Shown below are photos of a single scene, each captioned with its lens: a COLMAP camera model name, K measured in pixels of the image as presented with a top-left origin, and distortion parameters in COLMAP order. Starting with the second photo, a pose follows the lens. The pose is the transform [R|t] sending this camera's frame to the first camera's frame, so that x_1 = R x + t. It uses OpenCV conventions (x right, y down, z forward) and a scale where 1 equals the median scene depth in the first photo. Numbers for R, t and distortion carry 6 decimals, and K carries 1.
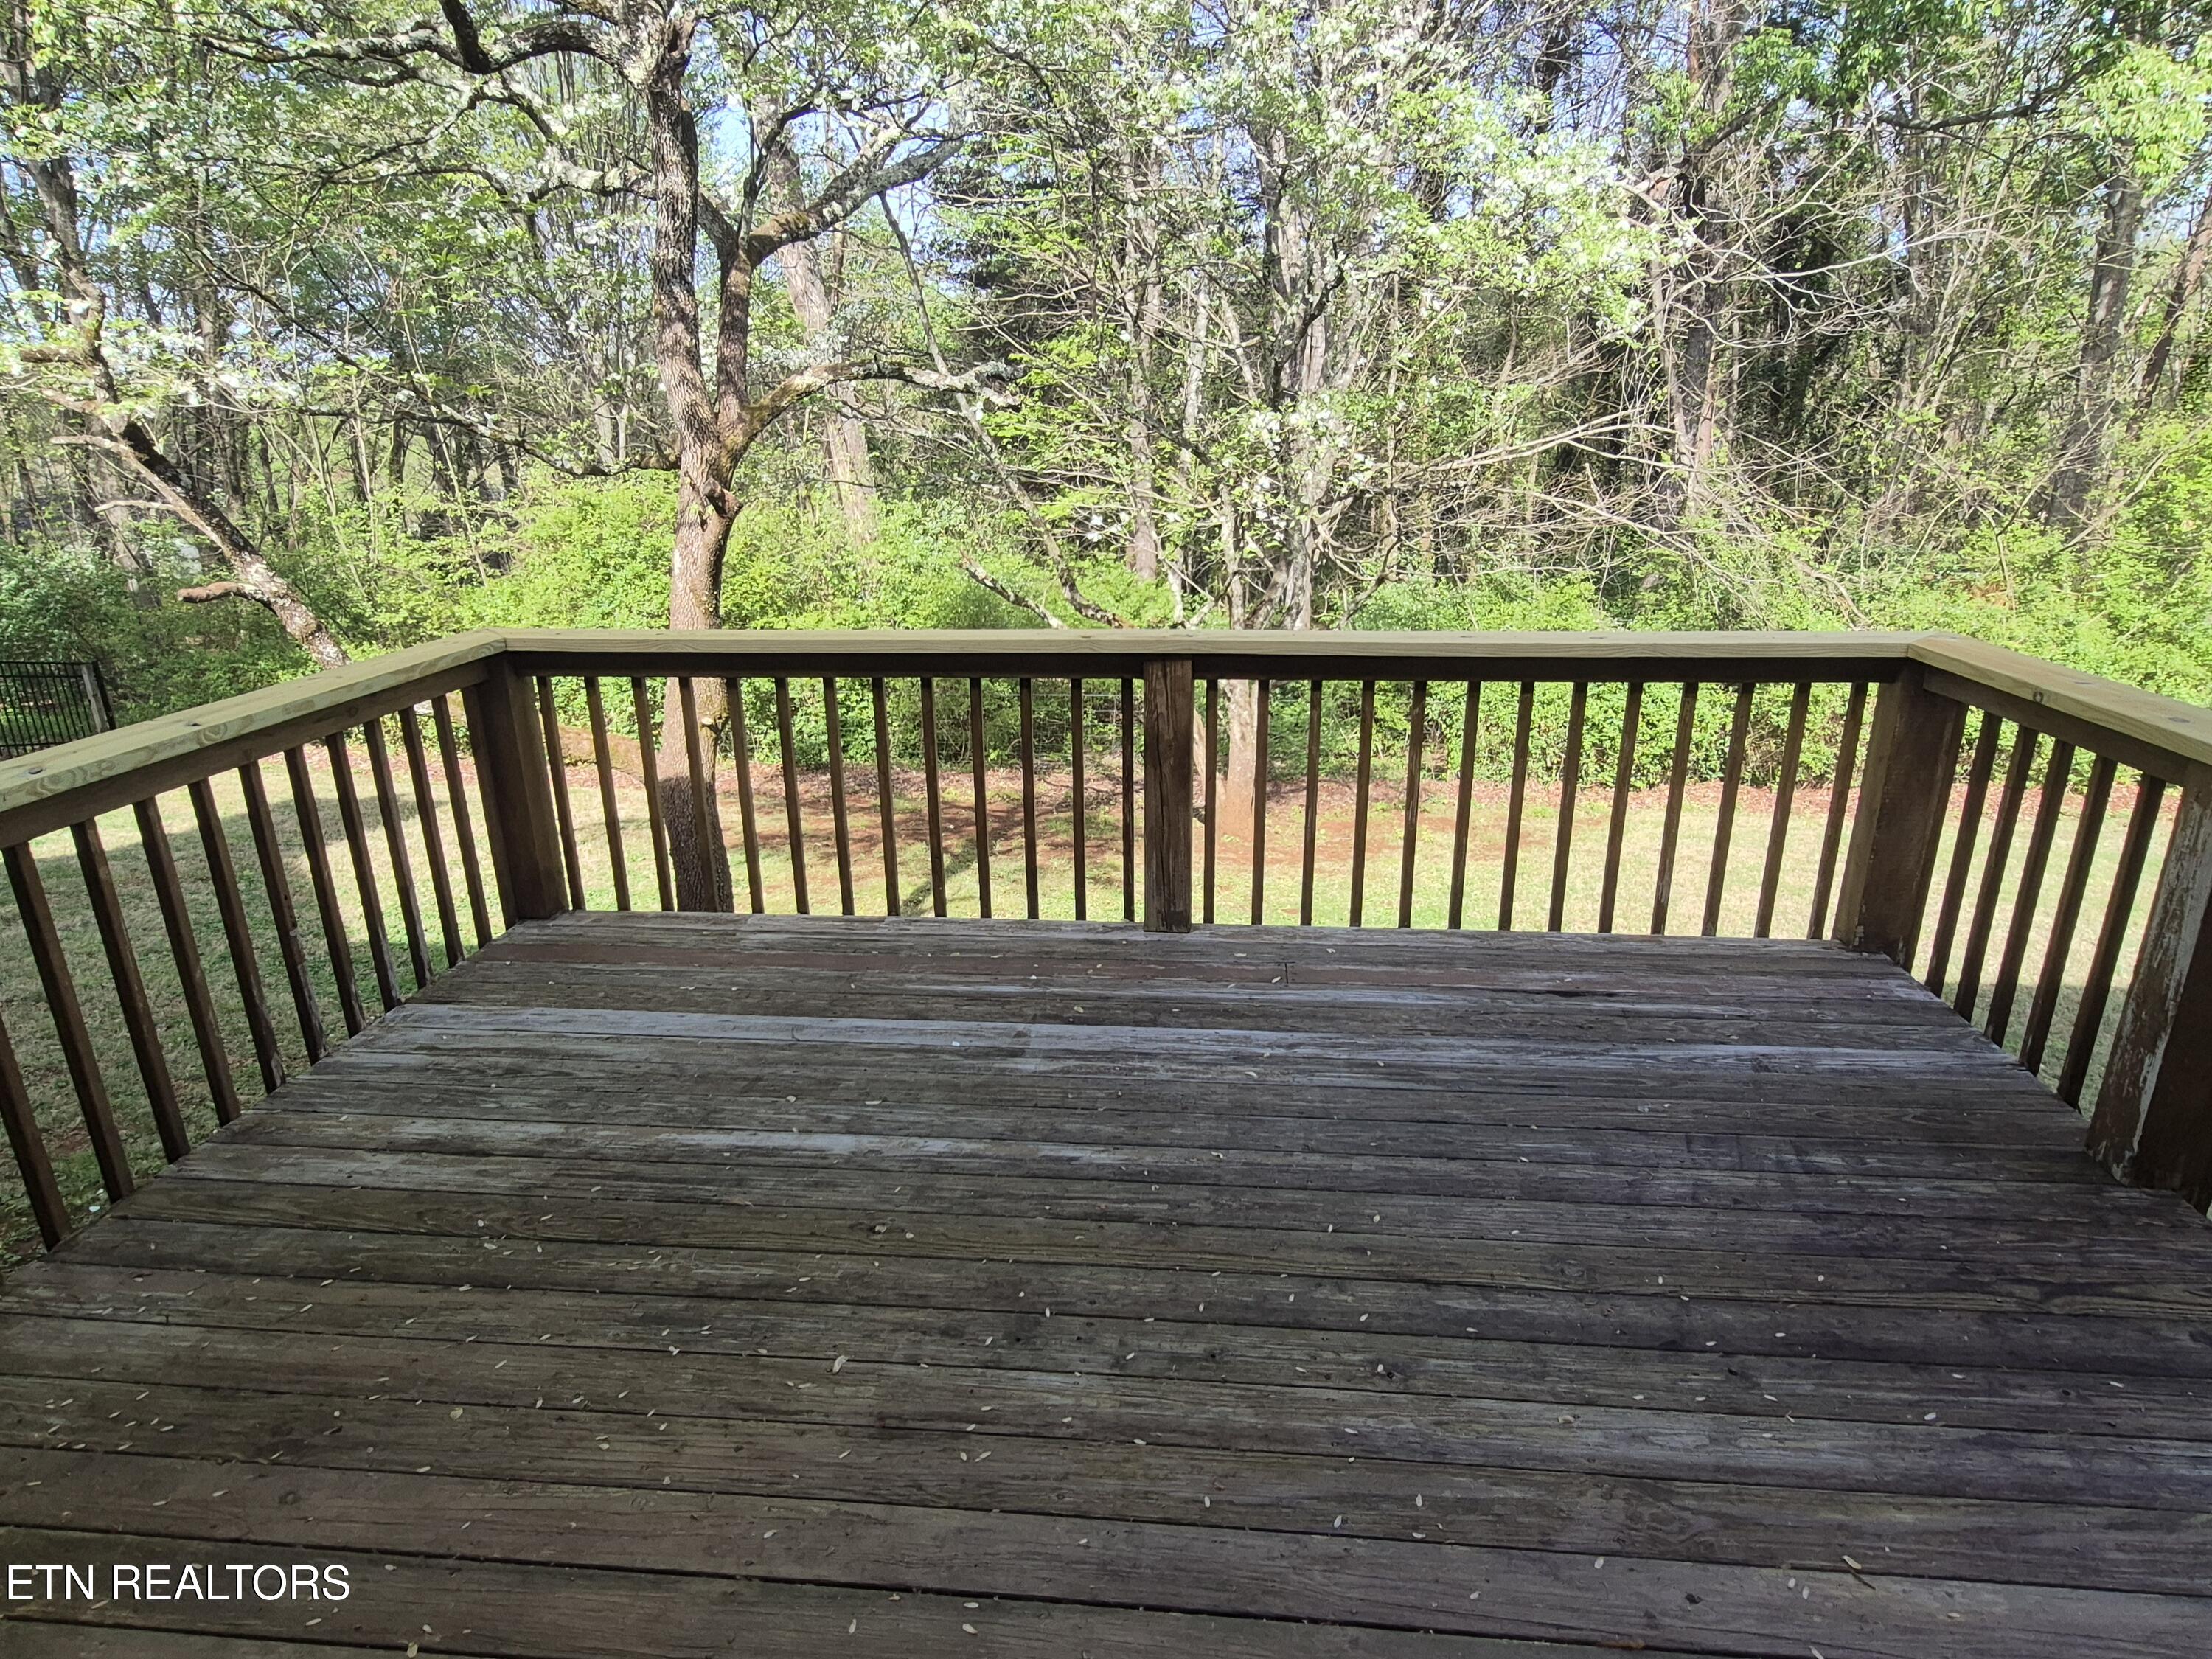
lens RADIAL K [[1279.5, 0, 1067.8], [0, 1279.5, 855.5], [0, 0, 1]] dist [0.004410, -0.001861]
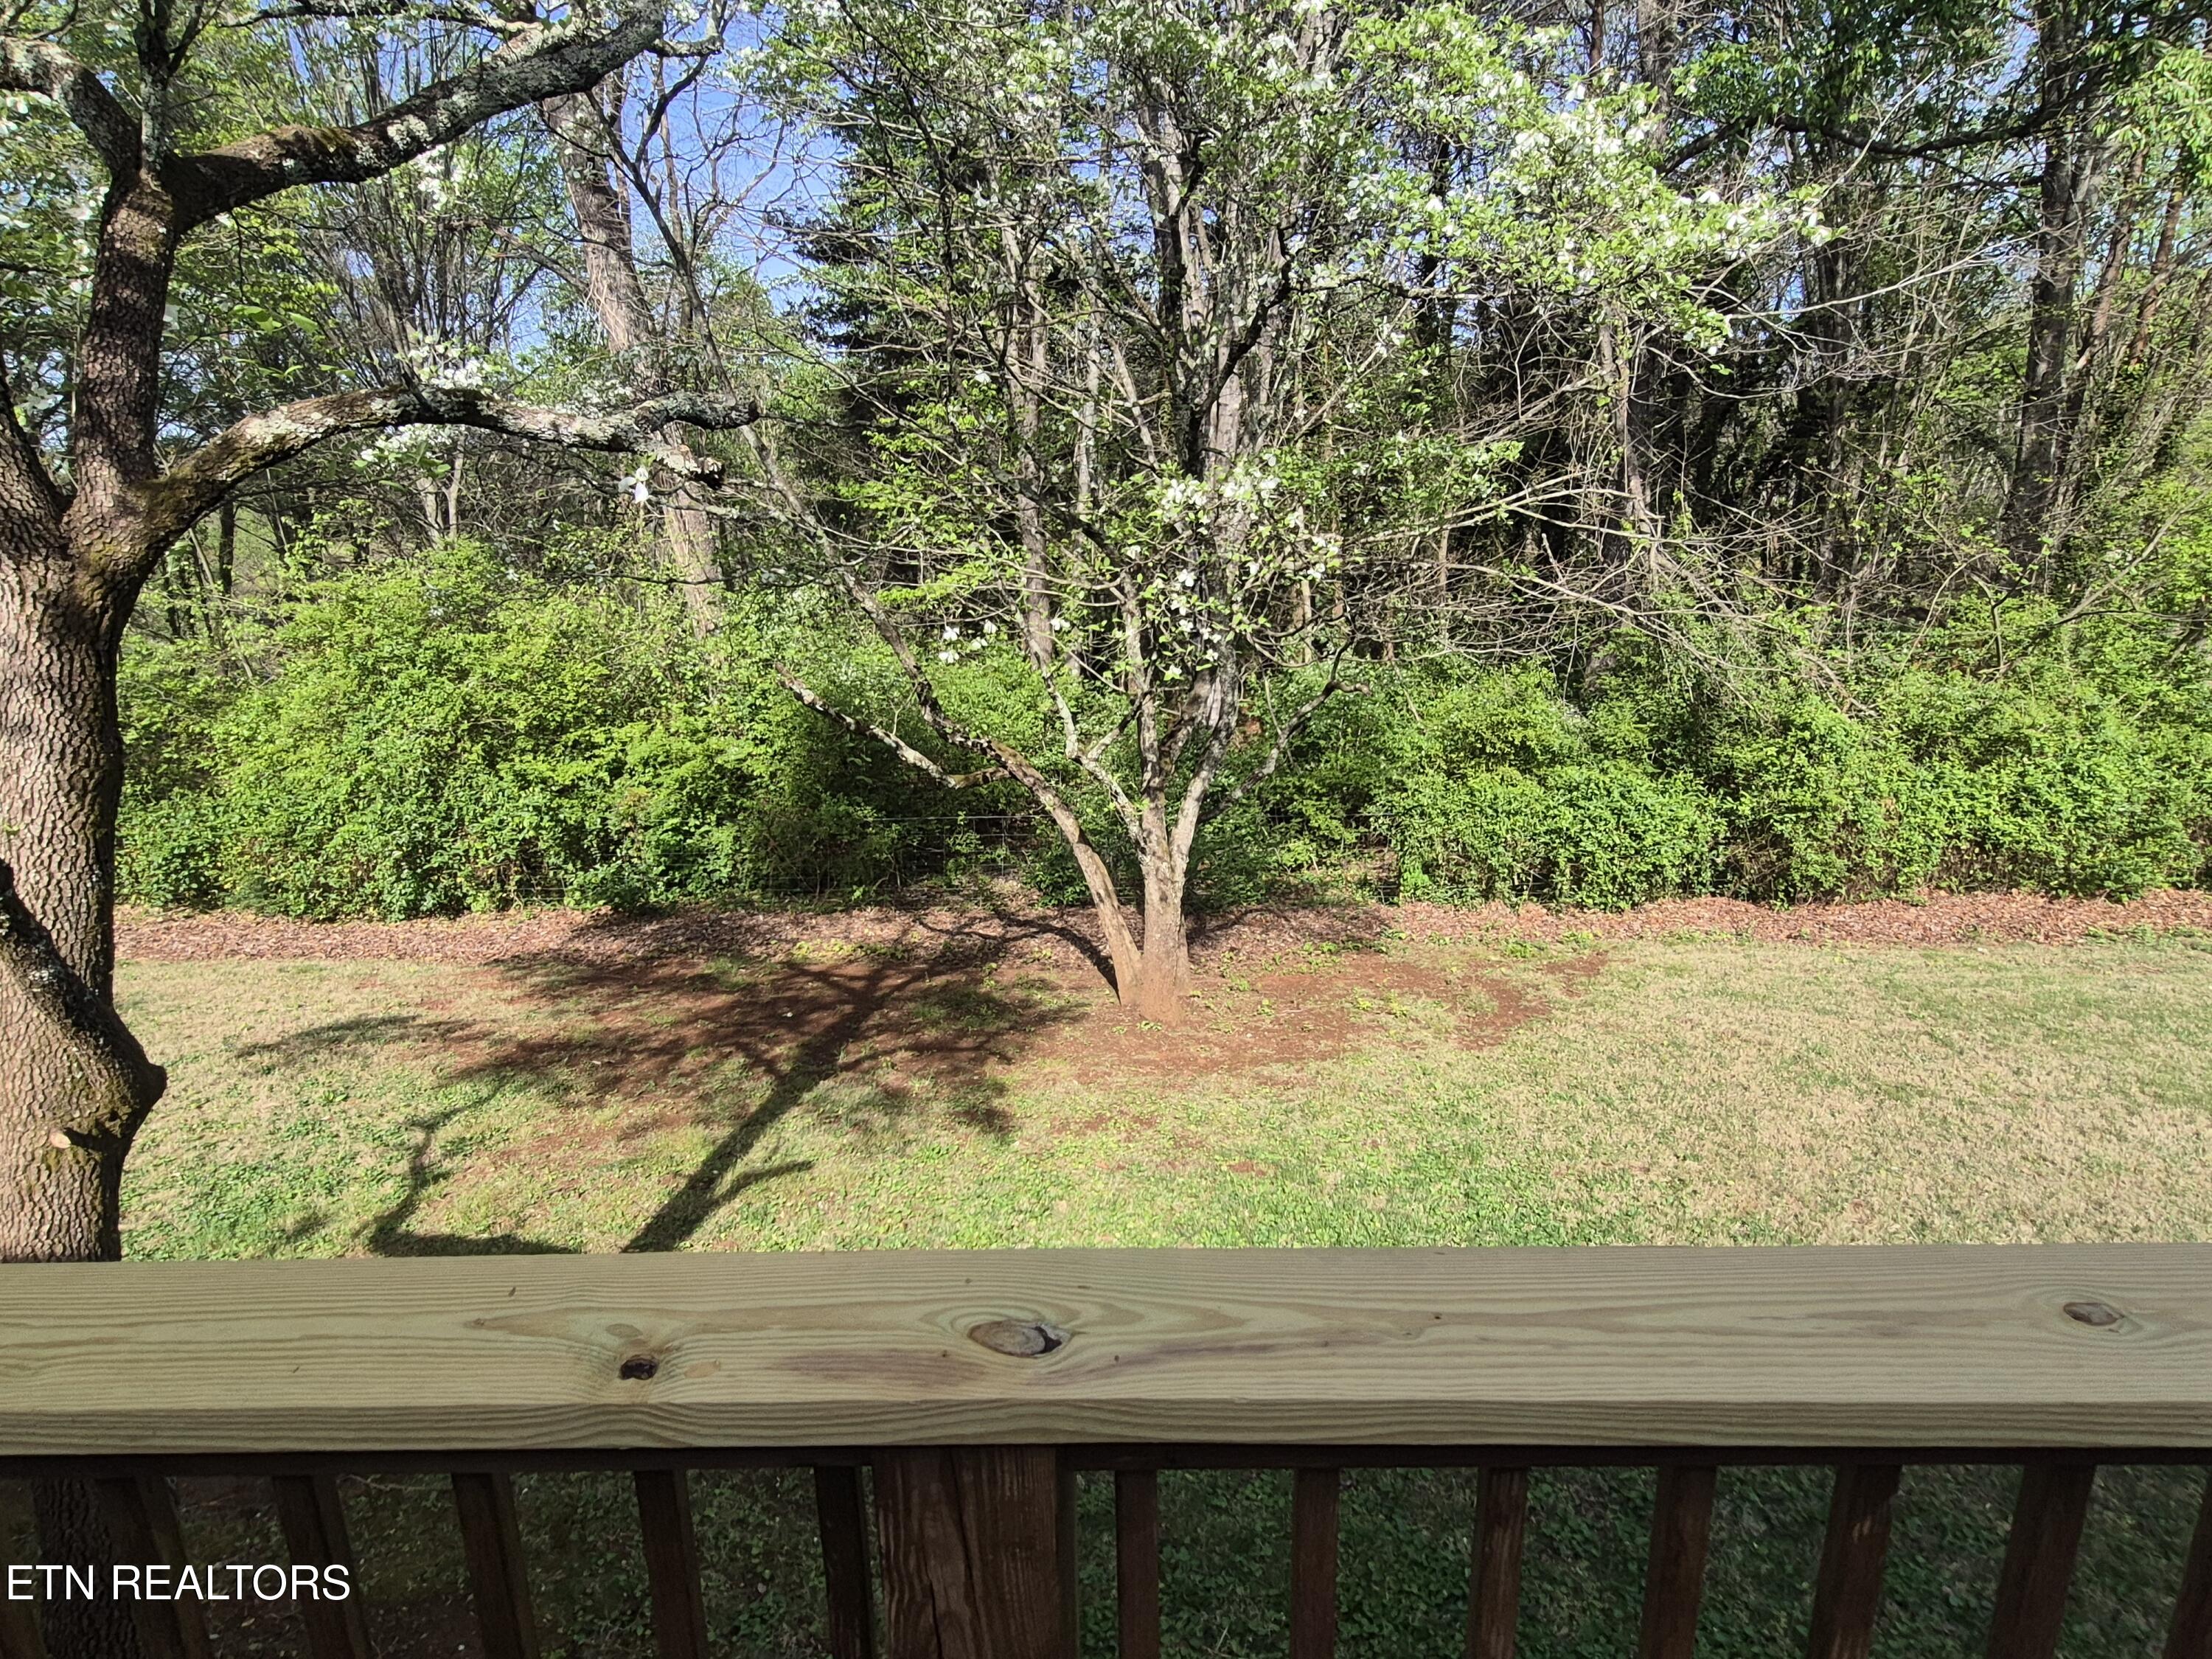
lens RADIAL K [[1279.5, 0, 1067.8], [0, 1279.5, 855.5], [0, 0, 1]] dist [0.004410, -0.001861]
pose [[0.997105, -0.031195, 0.069343, 0.019676], [0.034482, 0.998313, -0.046715, -0.058901], [-0.067769, 0.048971, 0.996498, 0.168542]]
